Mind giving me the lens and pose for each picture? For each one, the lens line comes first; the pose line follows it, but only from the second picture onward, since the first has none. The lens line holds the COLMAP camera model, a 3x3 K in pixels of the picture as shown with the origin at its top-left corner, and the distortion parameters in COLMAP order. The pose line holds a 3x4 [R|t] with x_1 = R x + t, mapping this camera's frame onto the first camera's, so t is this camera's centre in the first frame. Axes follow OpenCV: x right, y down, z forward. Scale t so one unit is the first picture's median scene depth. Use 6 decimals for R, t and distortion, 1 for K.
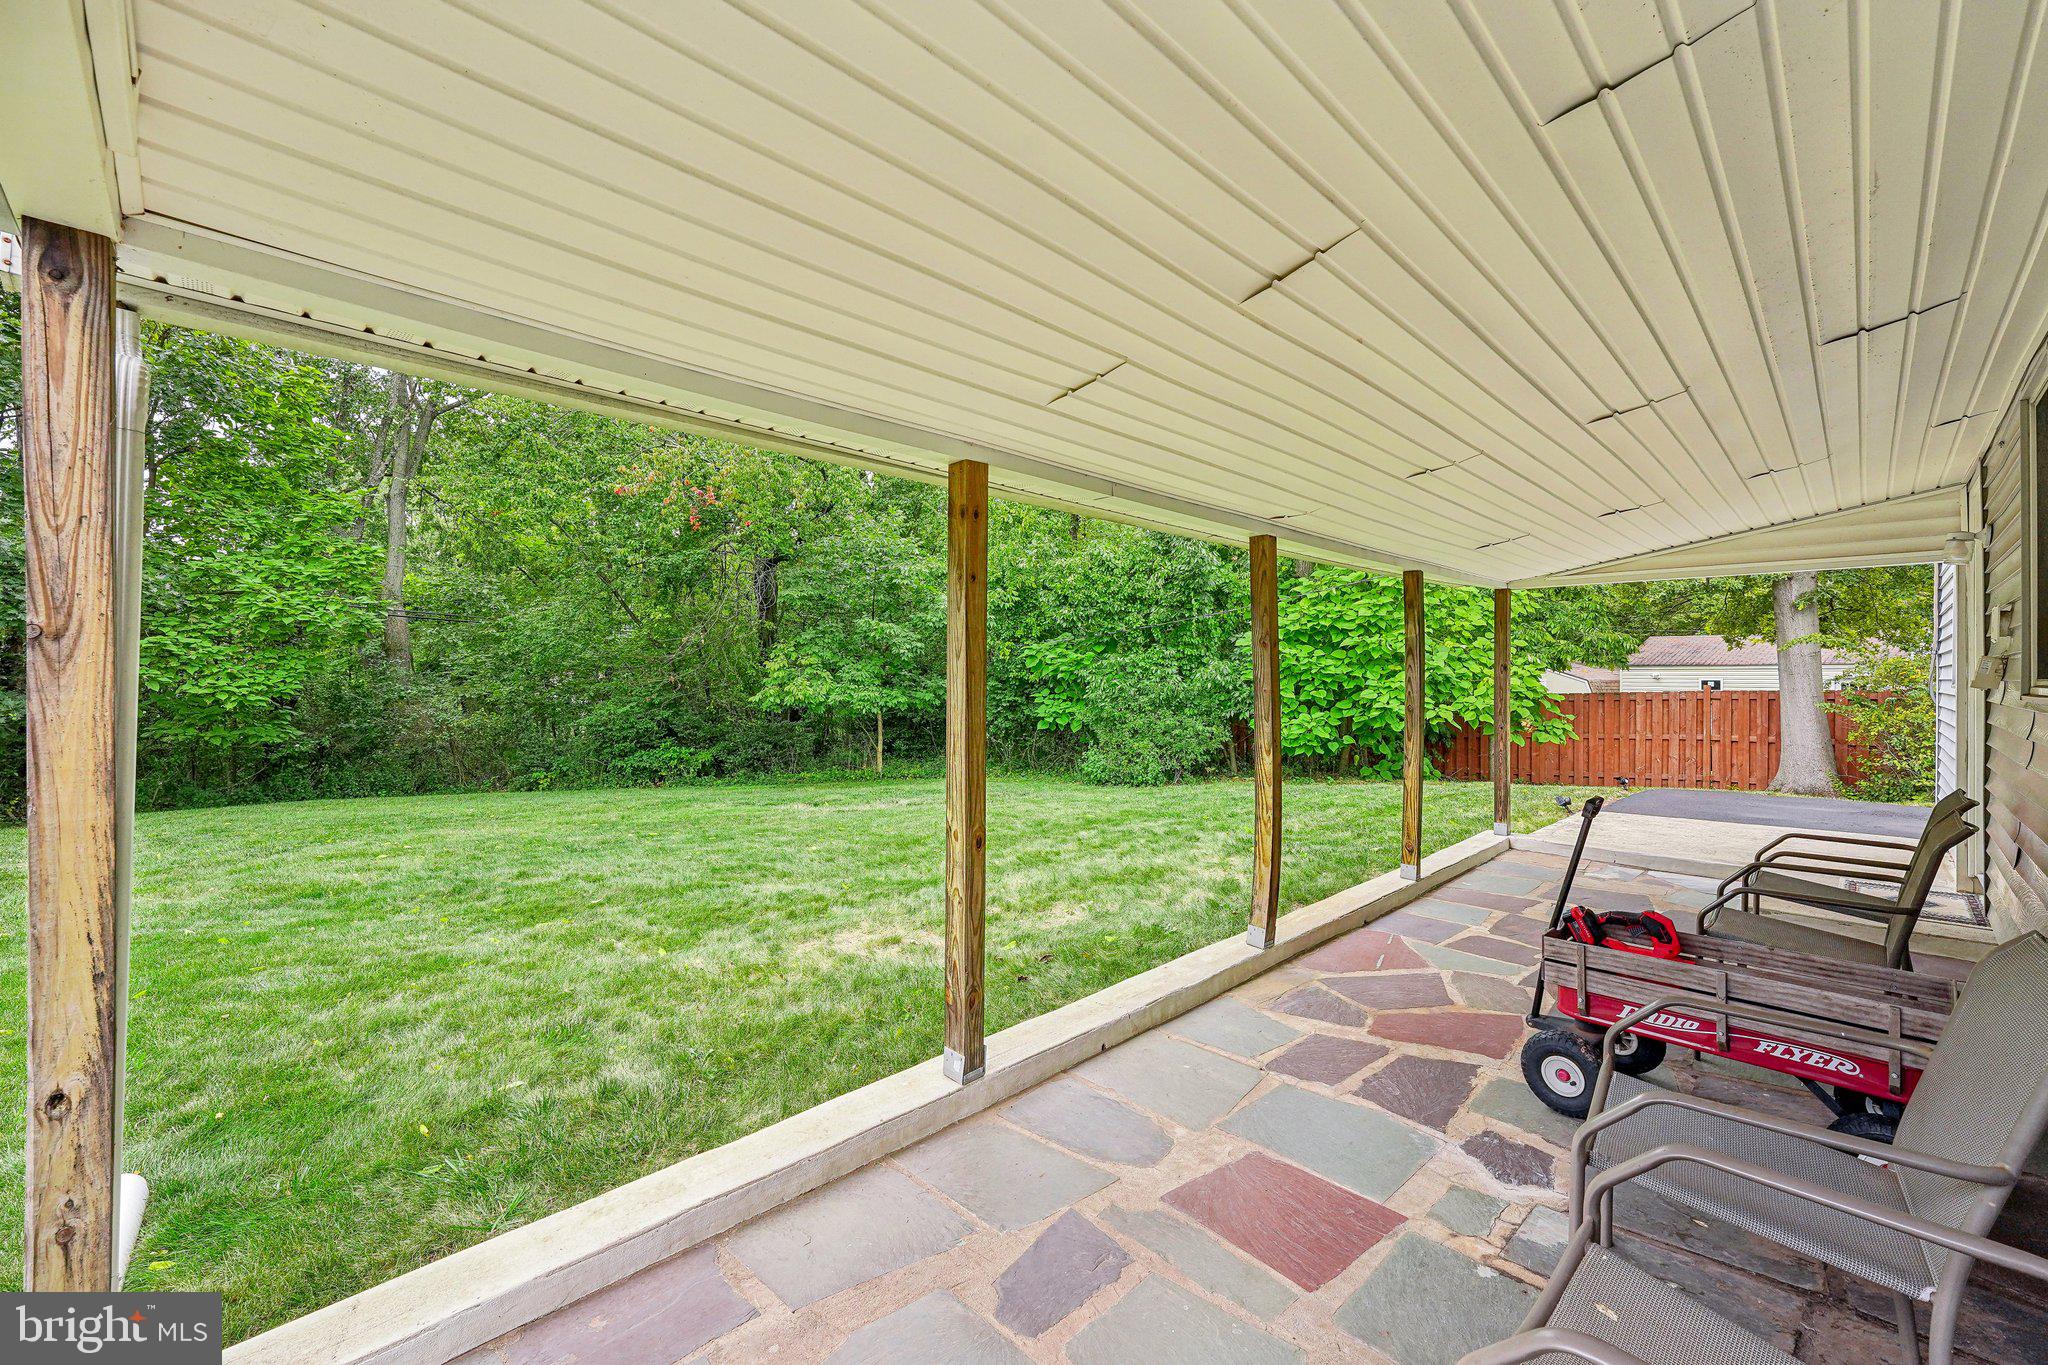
lens RADIAL K [[833.8, 0, 1024.0], [0, 833.8, 682.5], [0, 0, 1]] dist [0.001176, -0.000162]
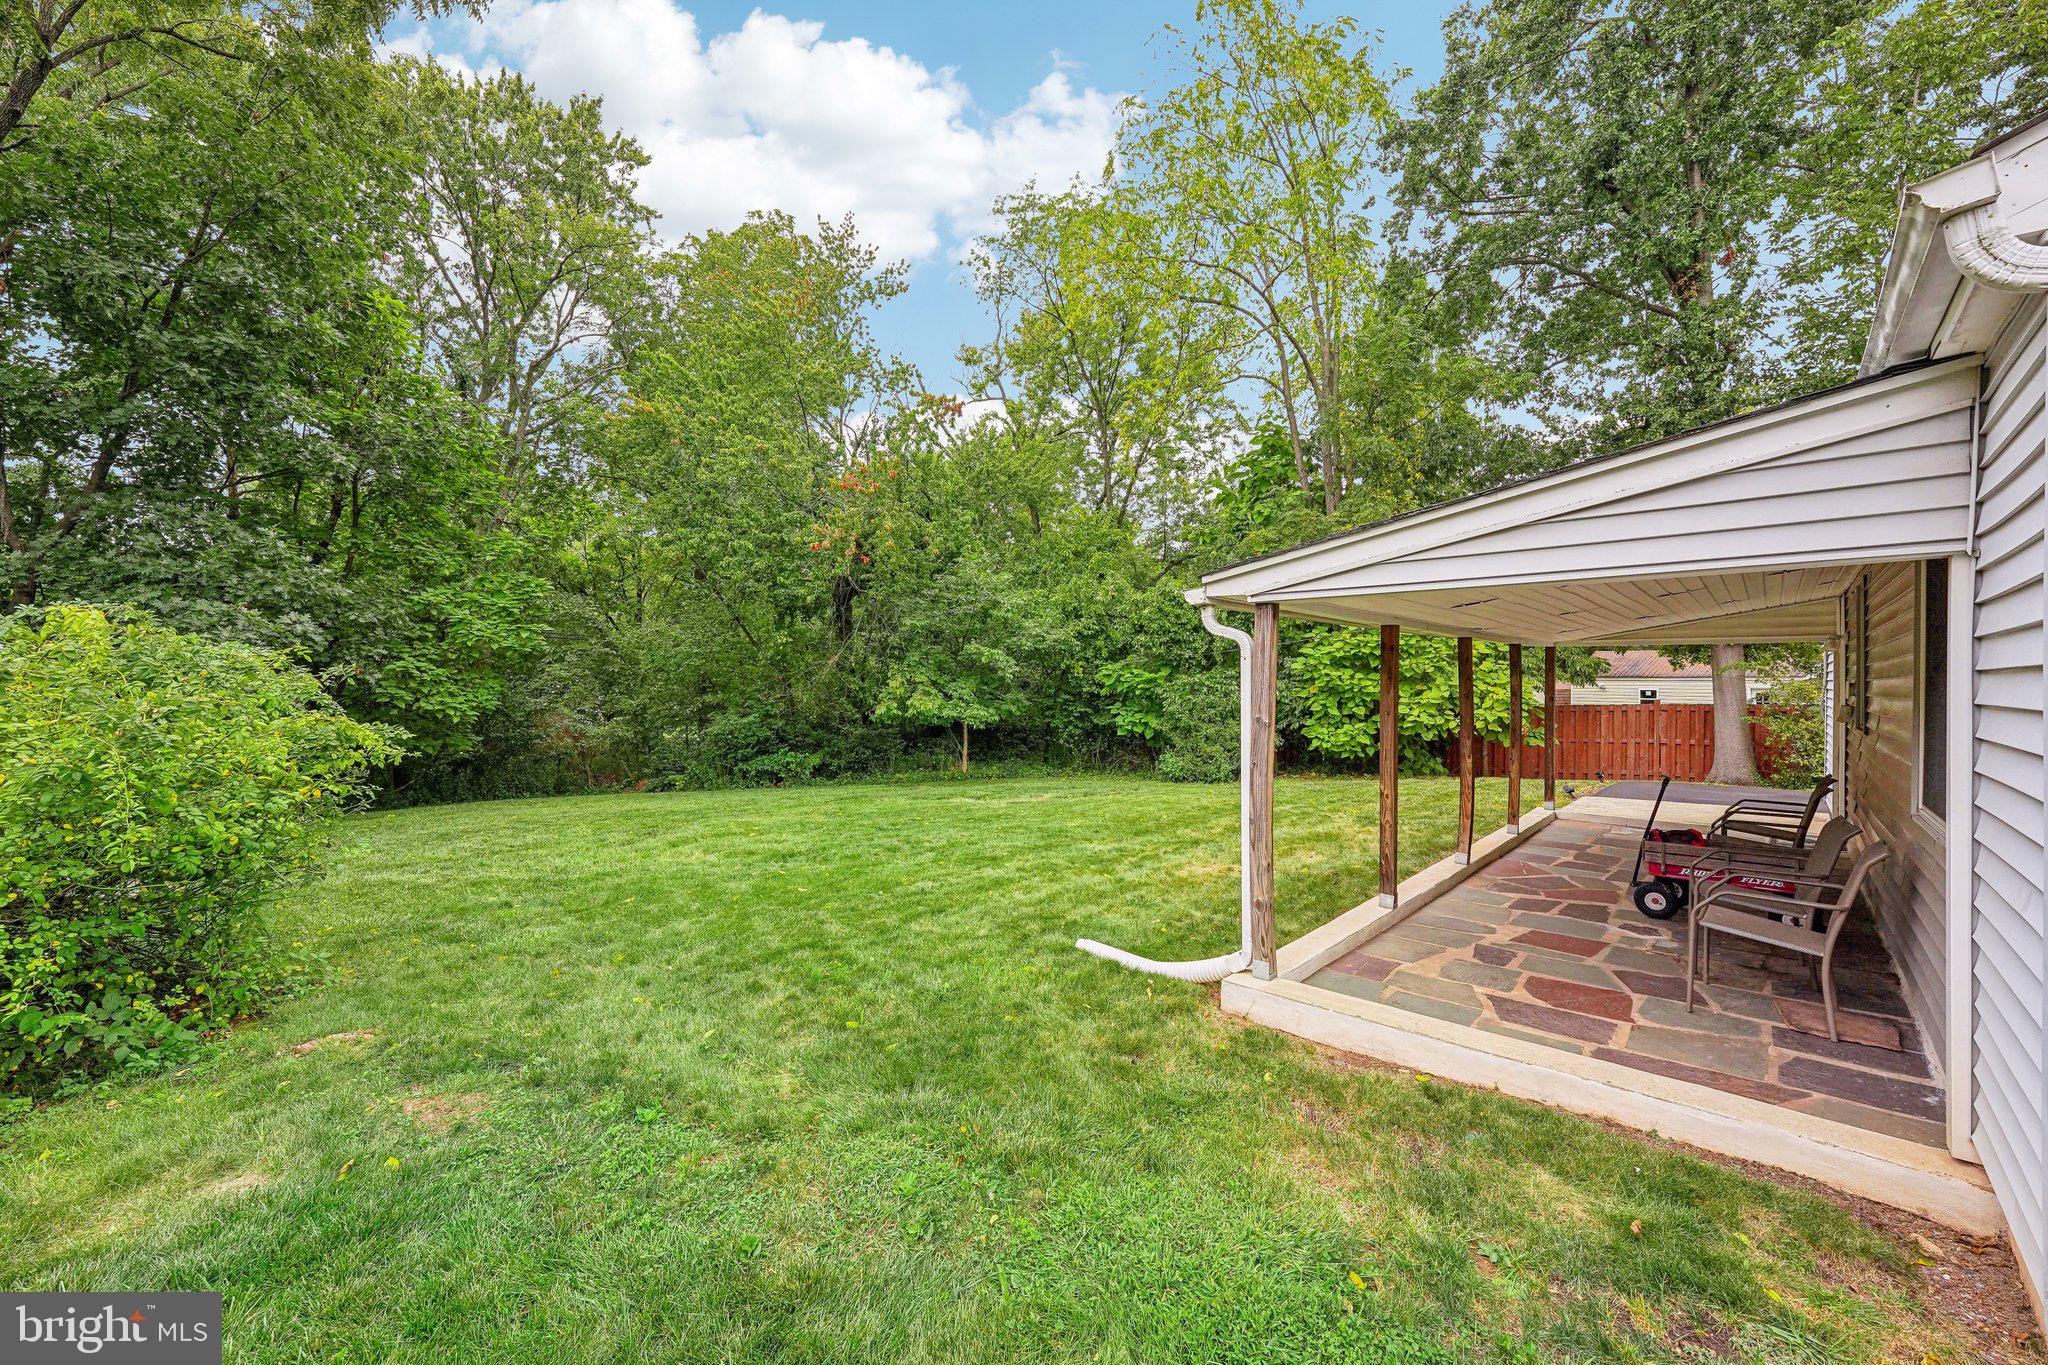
lens RADIAL K [[828.7, 0, 1017.1], [0, 828.7, 693.4], [0, 0, 1]] dist [0.007074, 0.000288]
pose [[0.998621, -0.001389, 0.052478, -0.210939], [0.000845, 0.999946, 0.010382, -0.020083], [-0.052490, -0.010324, 0.998568, -0.203330]]
